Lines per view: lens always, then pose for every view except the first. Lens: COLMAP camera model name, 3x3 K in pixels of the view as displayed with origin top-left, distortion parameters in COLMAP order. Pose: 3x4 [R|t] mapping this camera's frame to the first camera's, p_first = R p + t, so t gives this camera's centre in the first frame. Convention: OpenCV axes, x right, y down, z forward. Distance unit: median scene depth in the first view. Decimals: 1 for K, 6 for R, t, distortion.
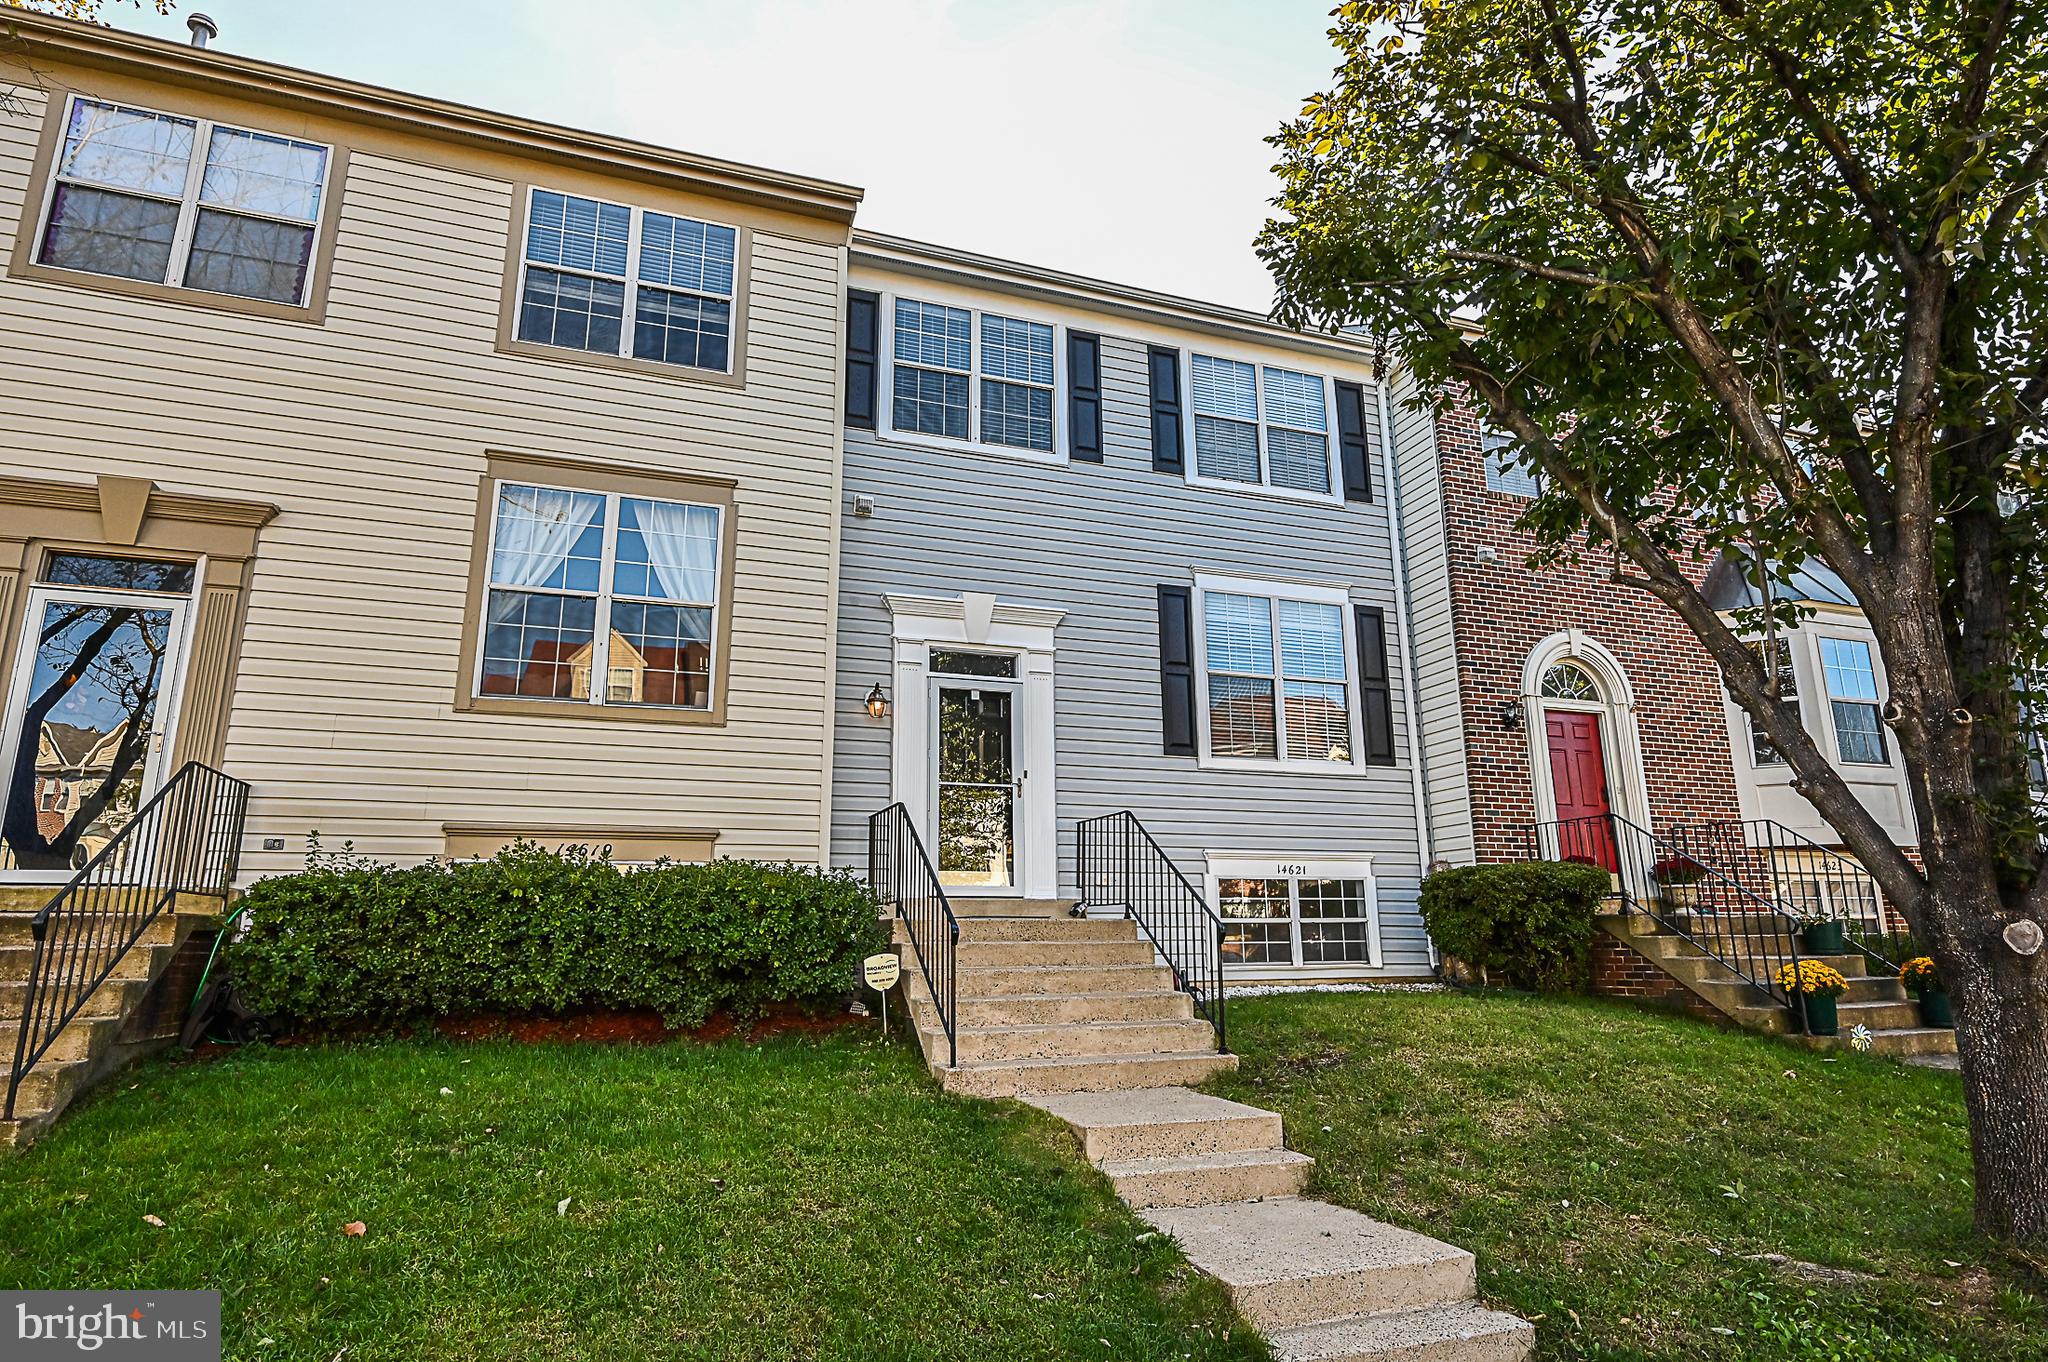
lens RADIAL K [[1124.0, 0, 1016.7], [0, 1124.0, 678.1], [0, 0, 1]] dist [-0.001694, 0.000485]
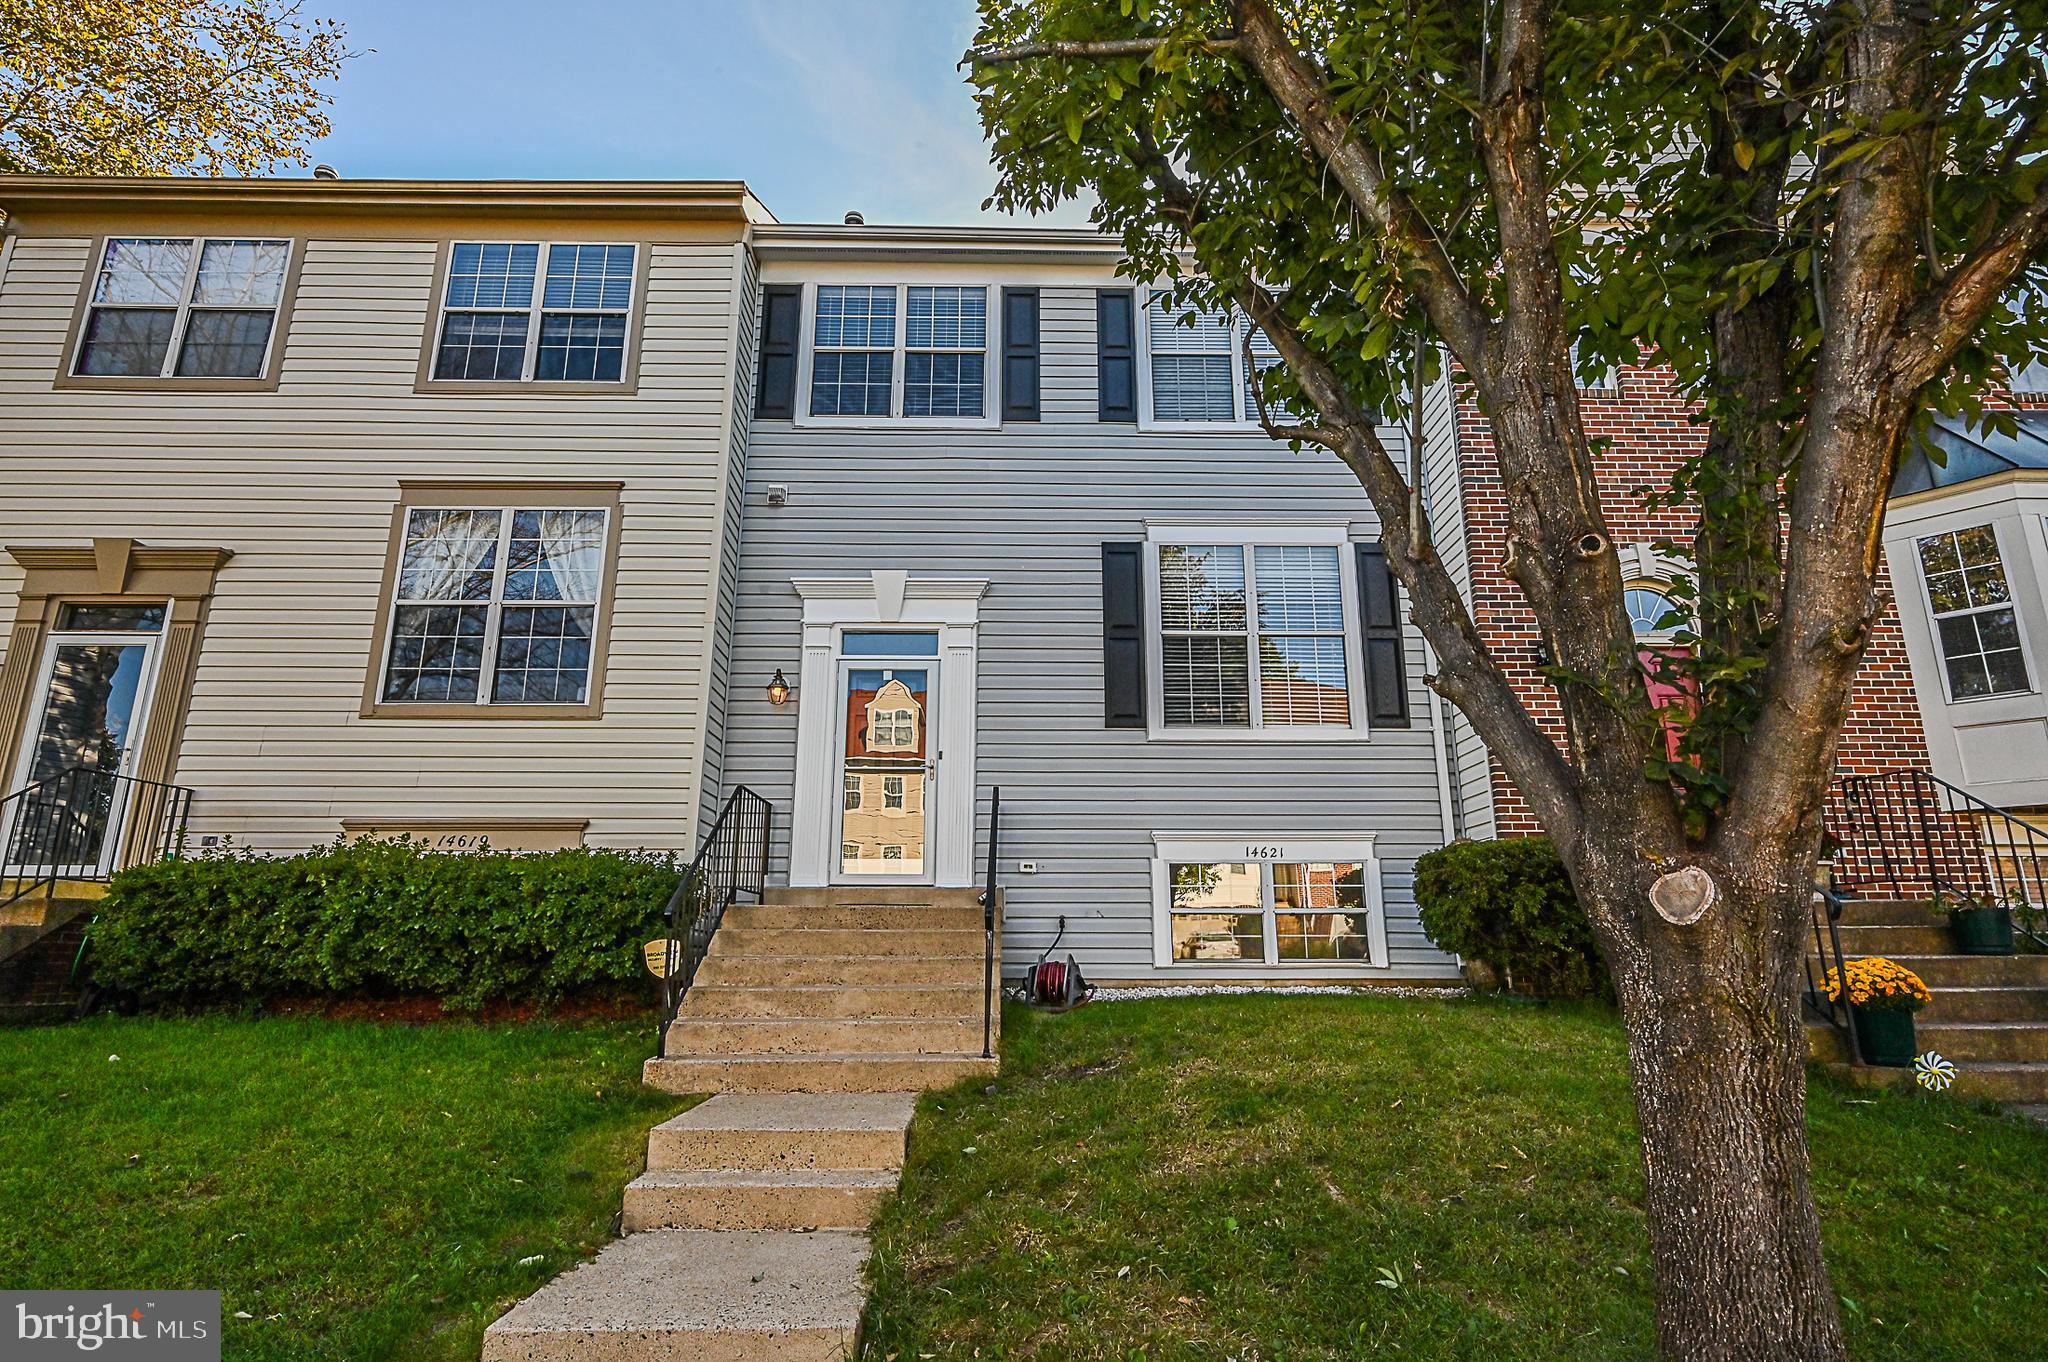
lens RADIAL K [[1073.8, 0, 1030.9], [0, 1073.8, 674.4], [0, 0, 1]] dist [-0.000433, 0.000087]
pose [[0.946659, -0.073472, -0.313750, 0.422753], [0.066322, 0.997239, -0.033417, 0.061015], [0.315338, 0.010826, 0.948918, 0.193310]]
